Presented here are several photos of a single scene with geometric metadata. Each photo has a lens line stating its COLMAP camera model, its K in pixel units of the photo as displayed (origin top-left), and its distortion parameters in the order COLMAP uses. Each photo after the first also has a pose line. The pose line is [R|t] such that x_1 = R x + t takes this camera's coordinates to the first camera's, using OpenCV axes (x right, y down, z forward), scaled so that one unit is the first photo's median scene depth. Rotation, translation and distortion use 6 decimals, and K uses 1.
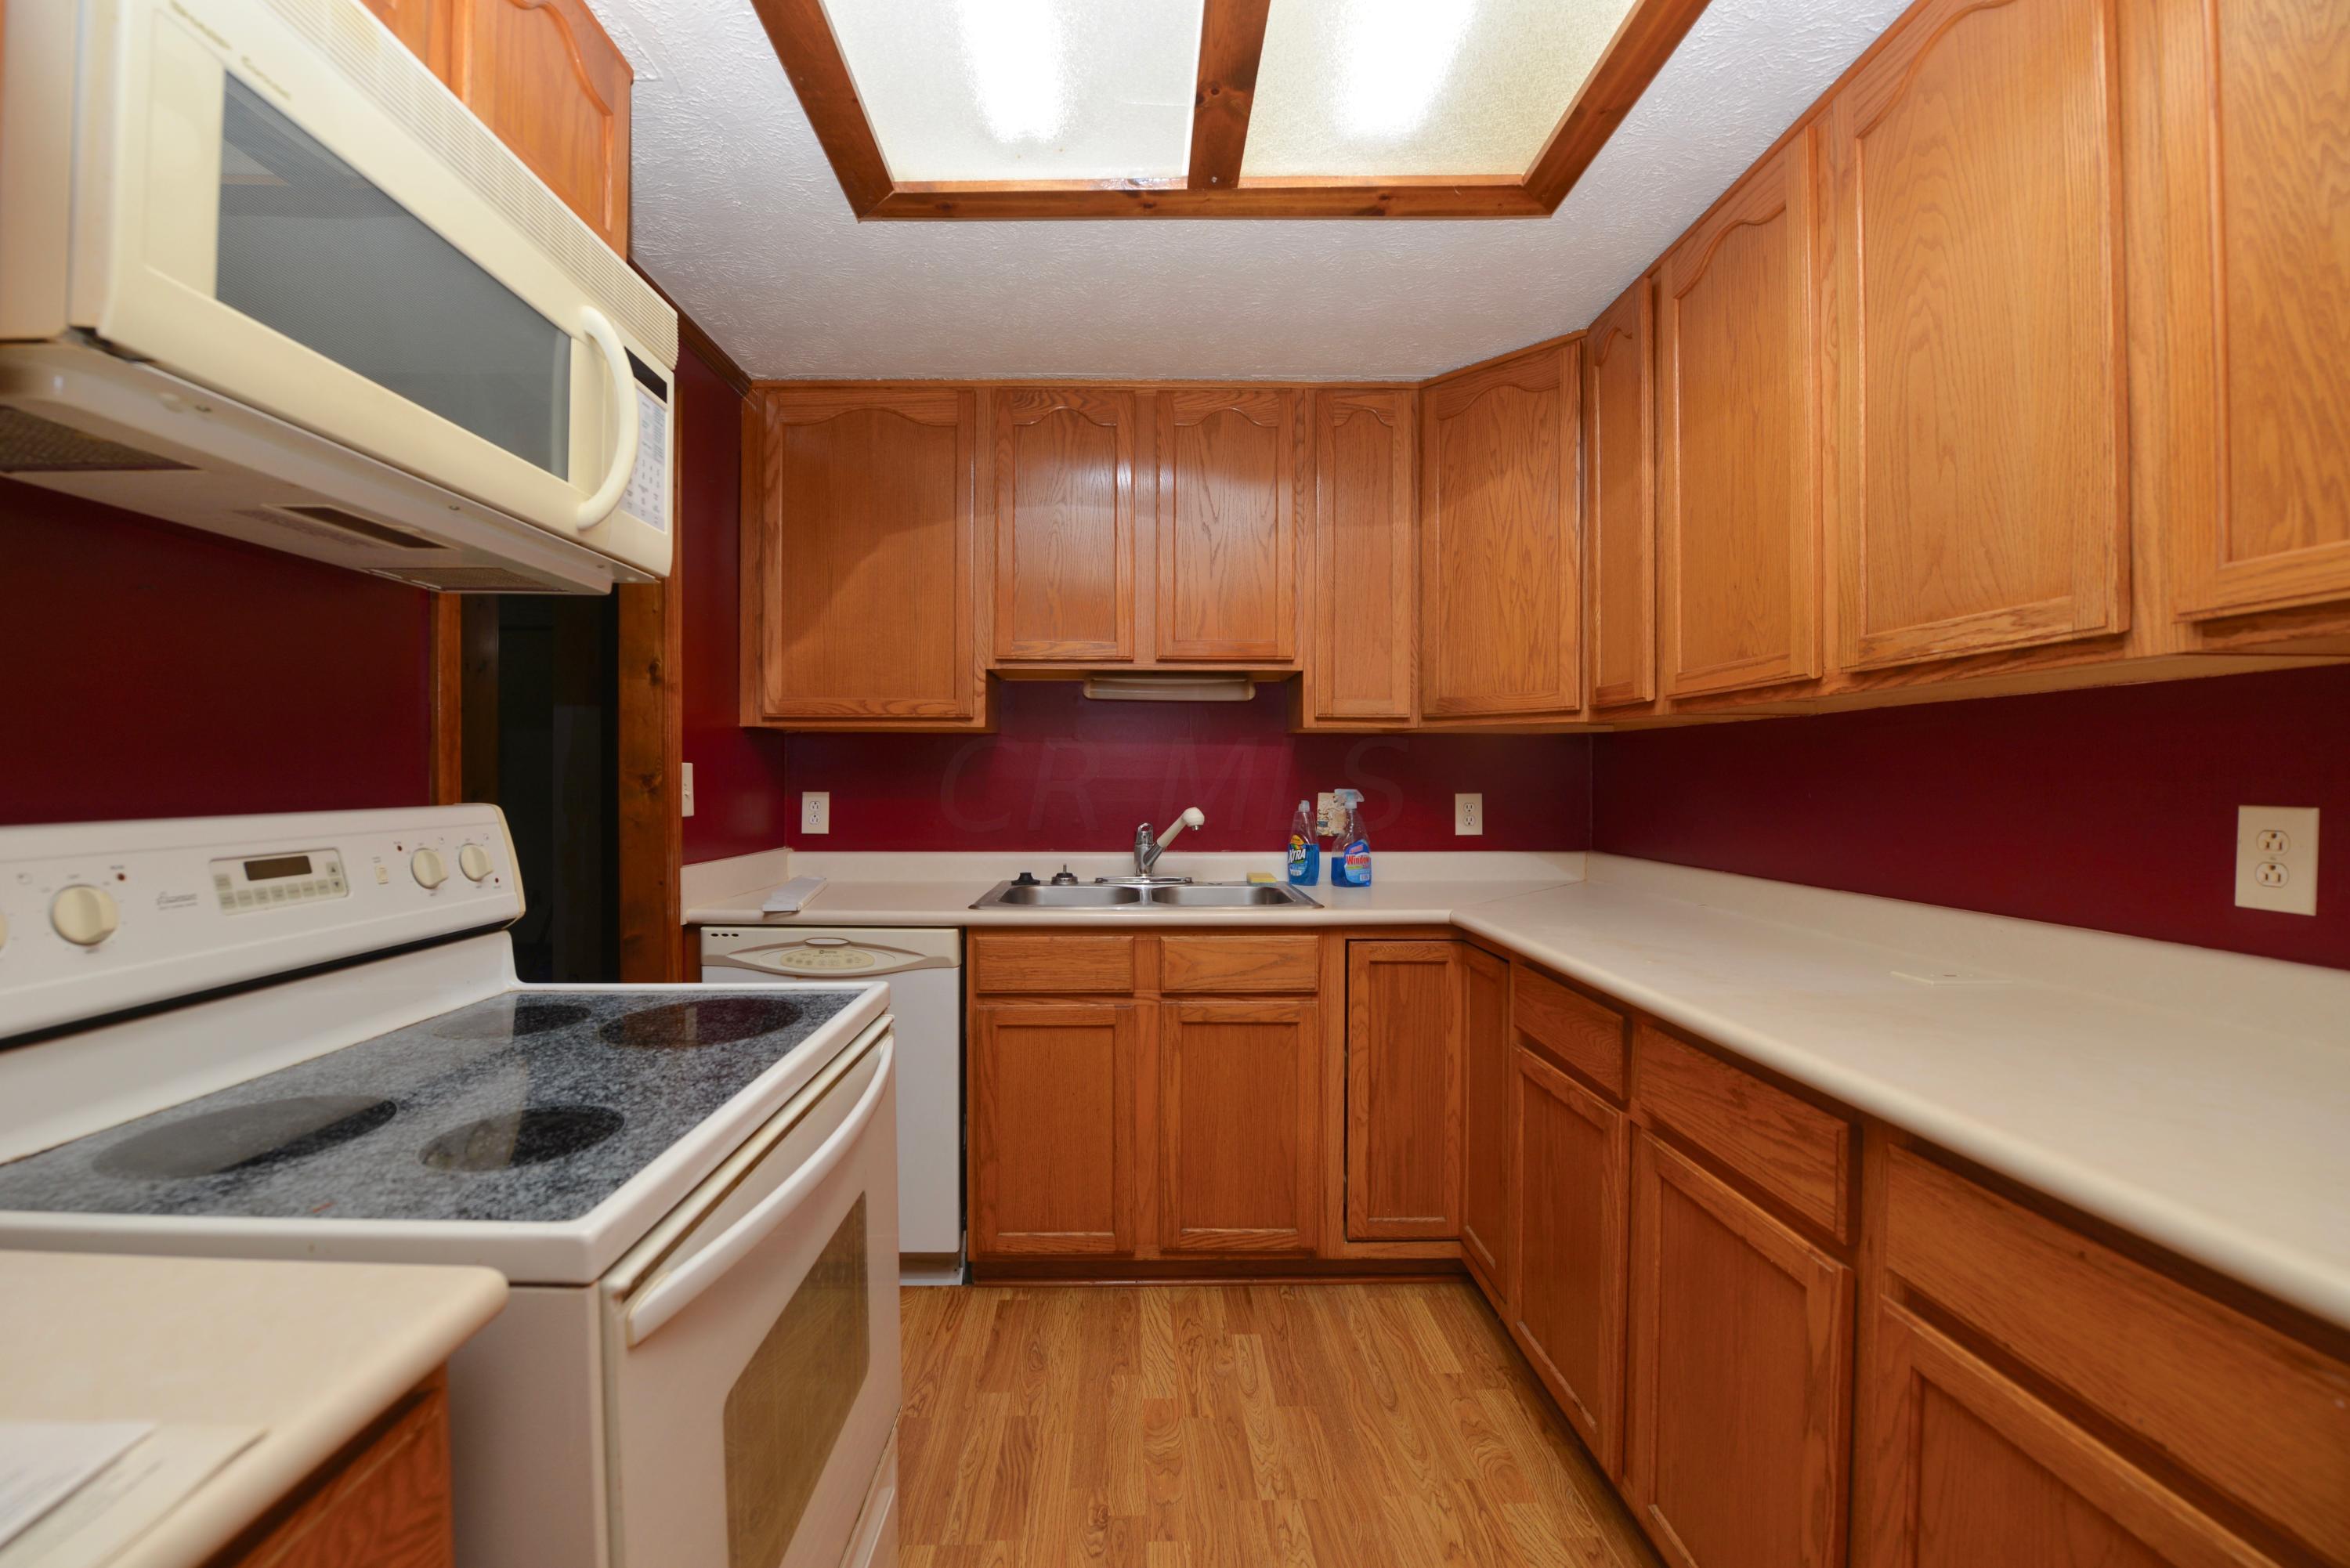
lens RADIAL K [[932.4, 0, 1136.8], [0, 932.4, 783.6], [0, 0, 1]] dist [-0.017933, -0.000865]
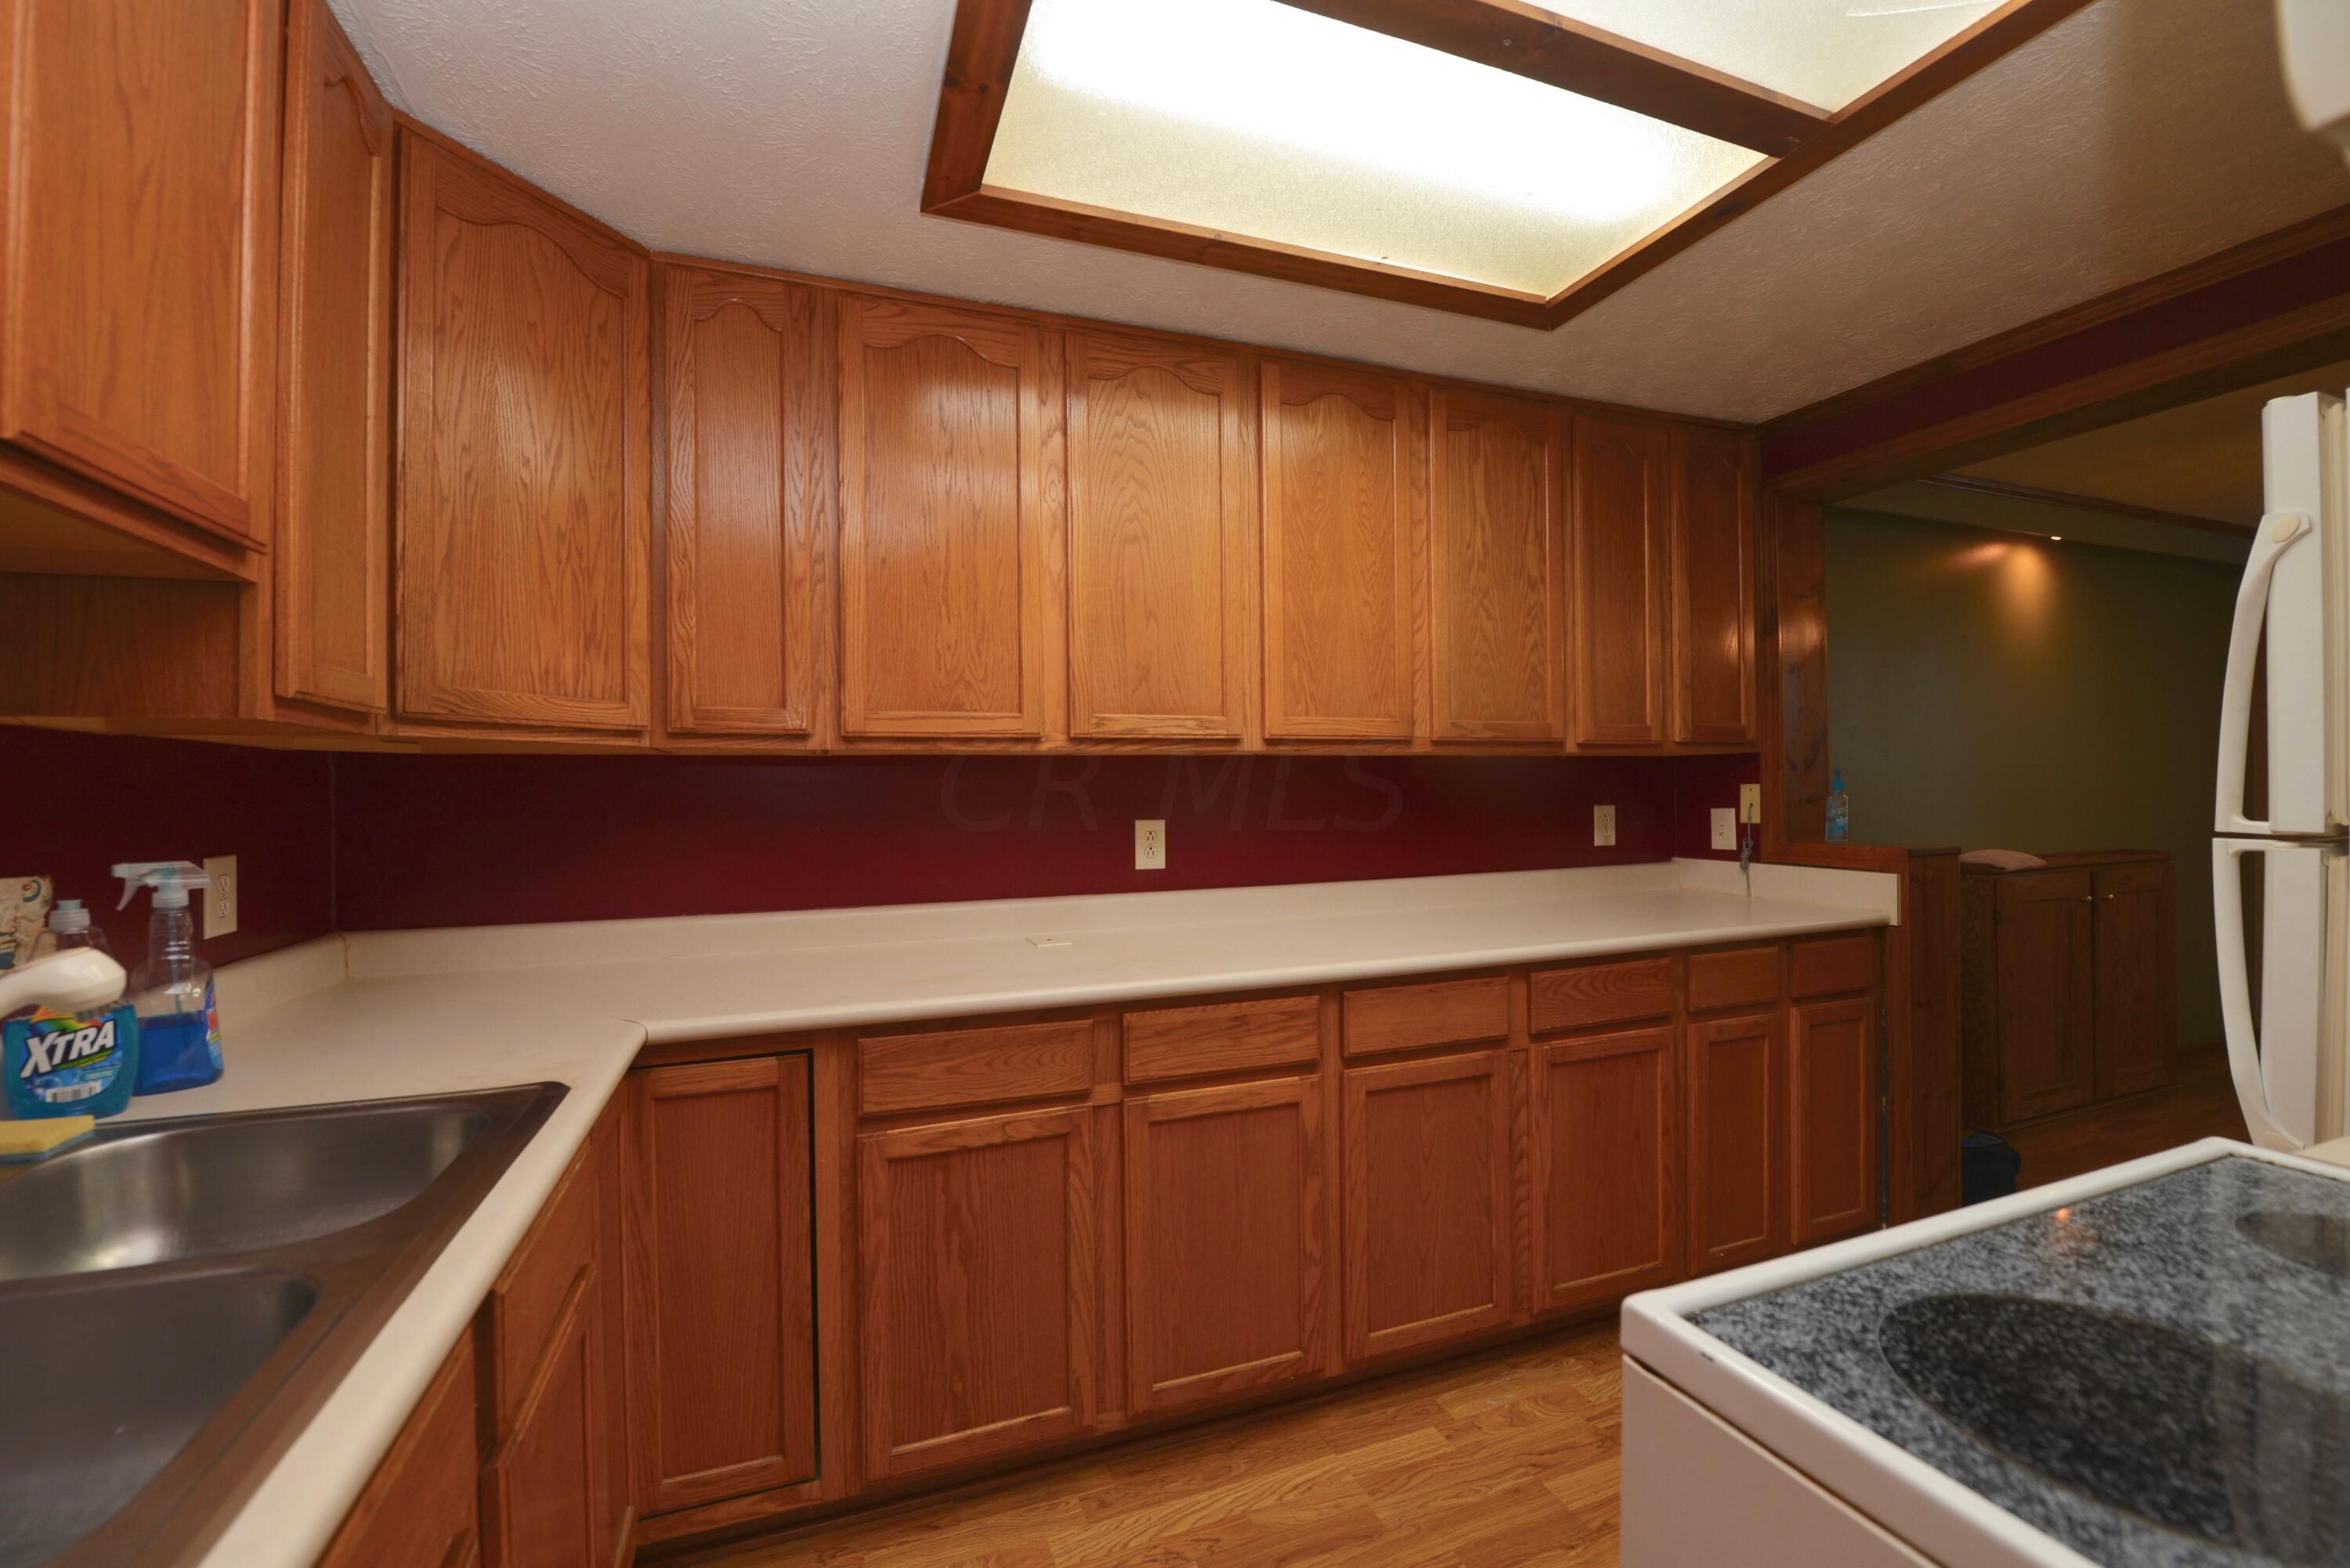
lens RADIAL K [[932.4, 0, 1138.2], [0, 932.4, 782.9], [0, 0, 1]] dist [-0.017933, -0.000865]
pose [[-0.333976, 0.007374, 0.942553, -0.395655], [0.016665, 0.999859, -0.001918, -0.028108], [-0.942434, 0.015067, -0.334052, 0.880878]]
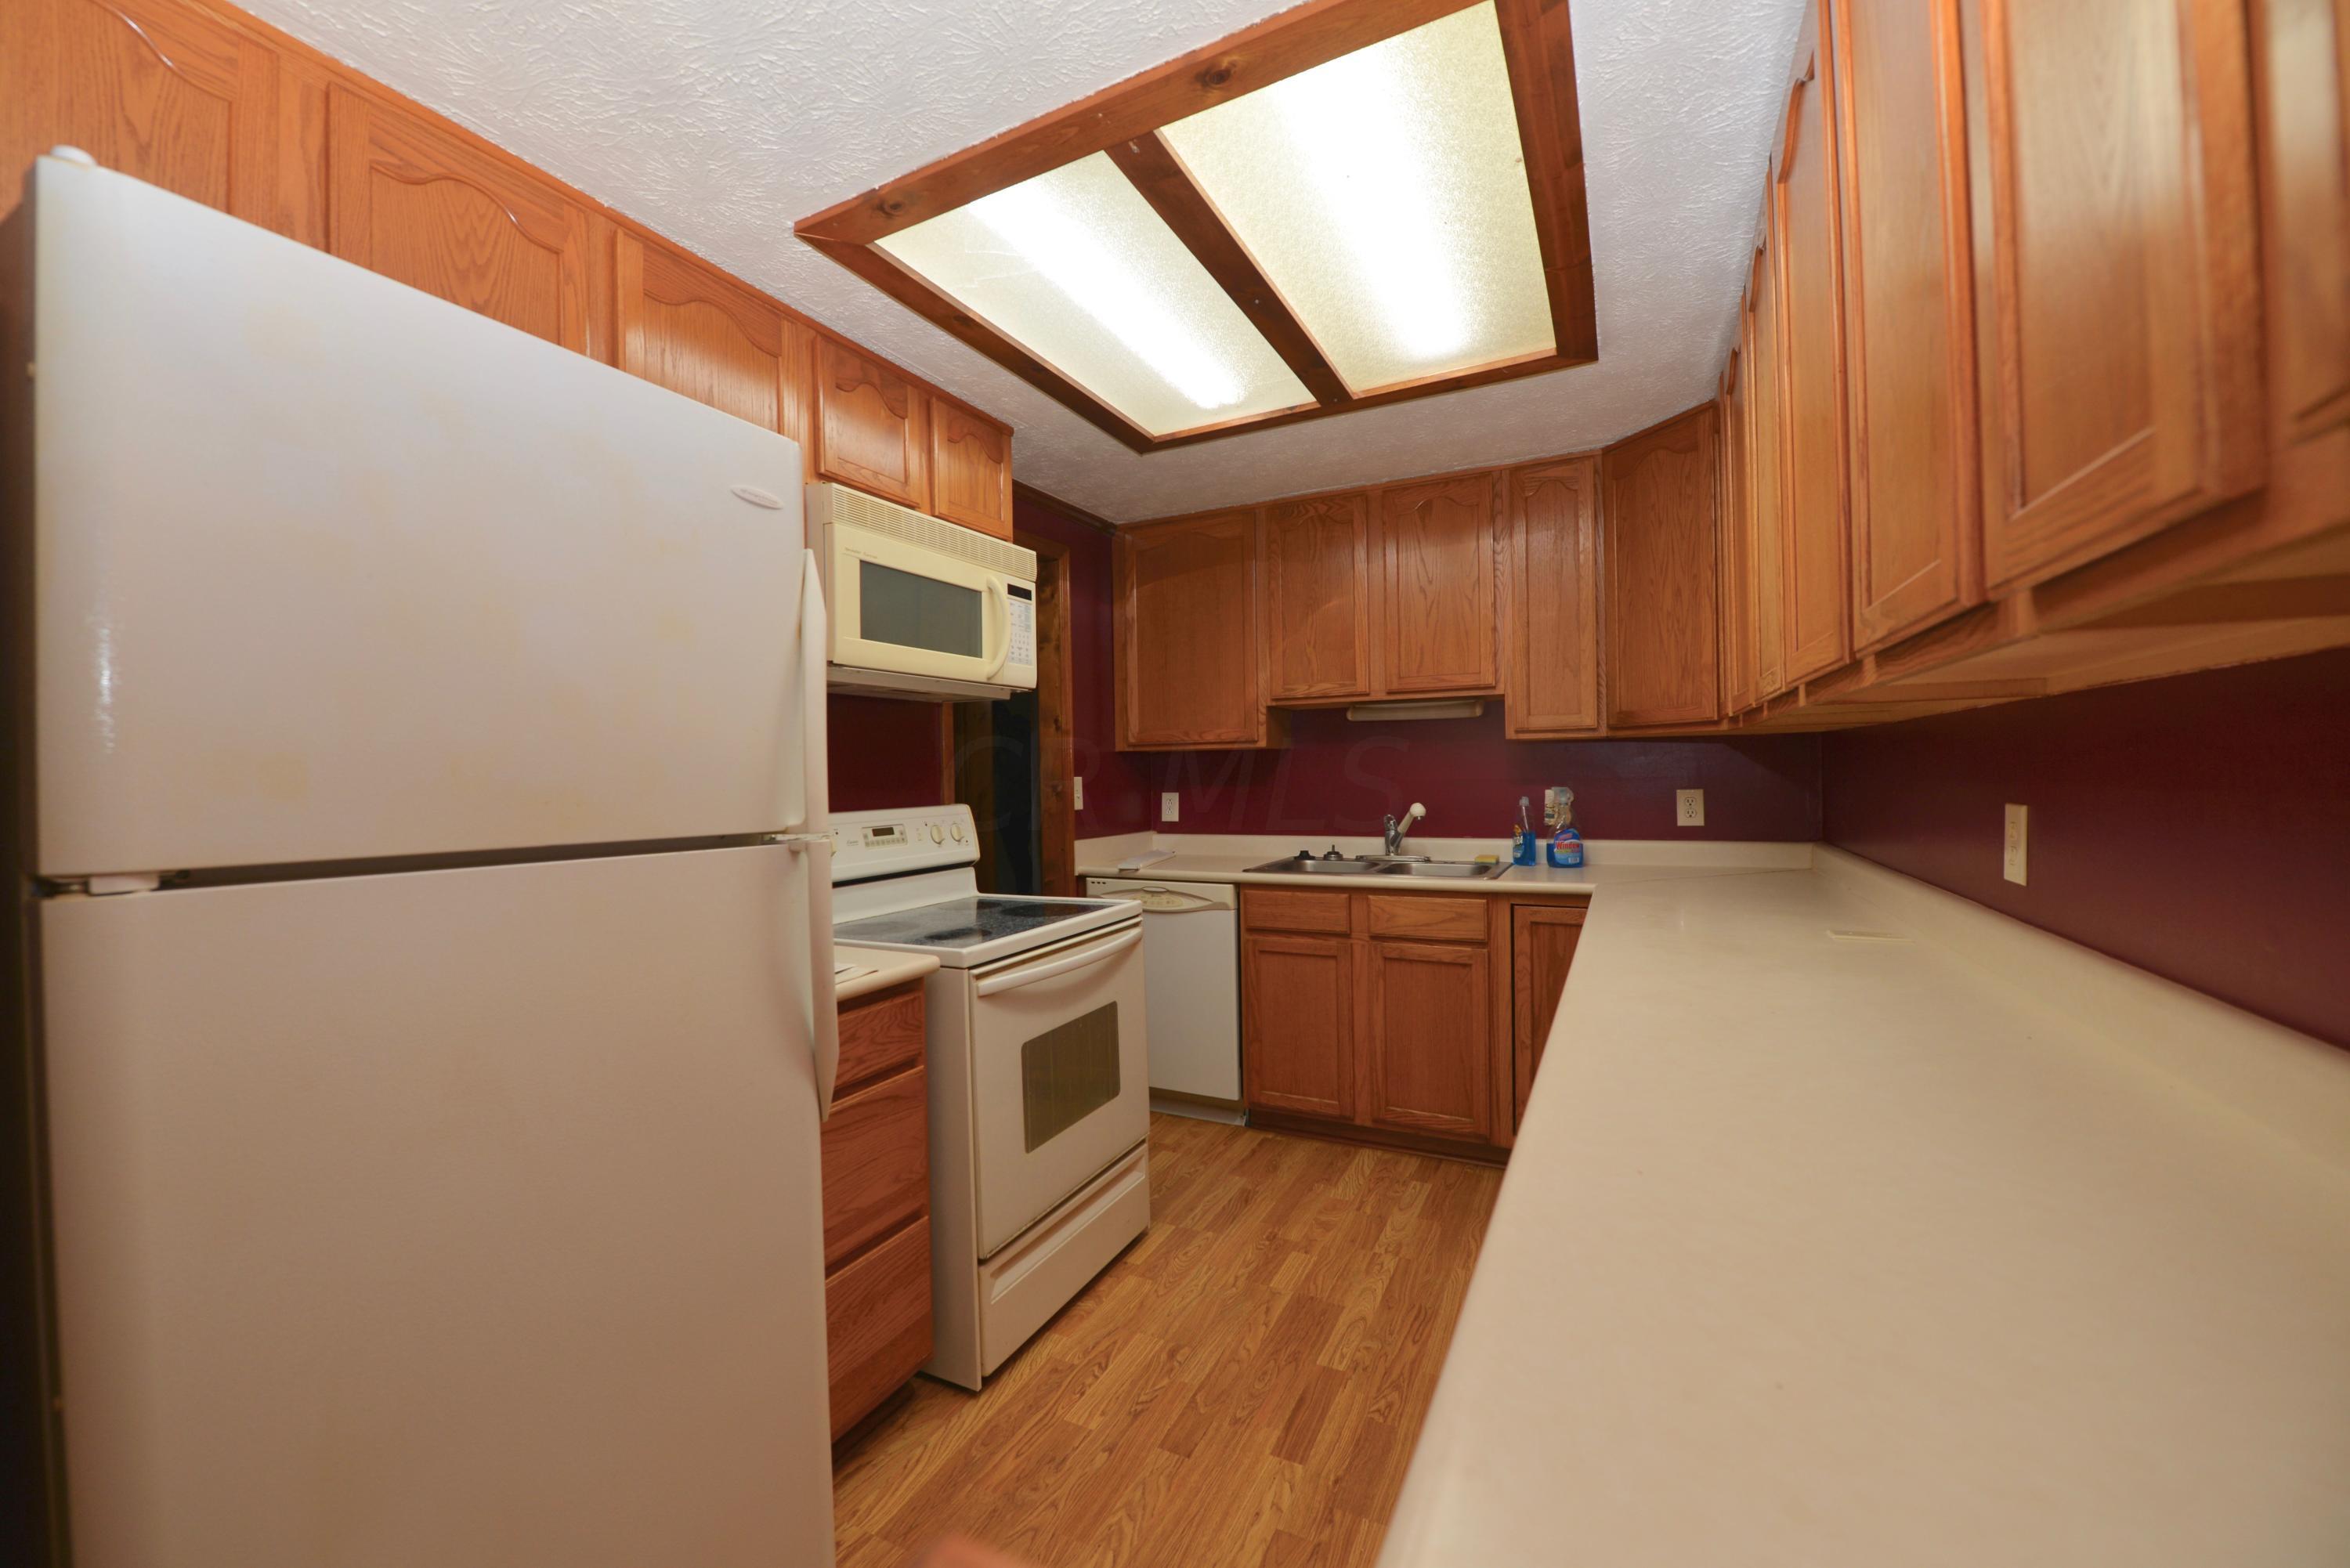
lens RADIAL K [[932.4, 0, 1136.5], [0, 932.4, 783.3], [0, 0, 1]] dist [-0.017933, -0.000865]
pose [[0.881059, -0.013060, -0.472826, 0.384109], [0.017288, 0.999840, 0.004599, -0.017177], [0.472691, -0.012226, 0.881144, -0.399066]]
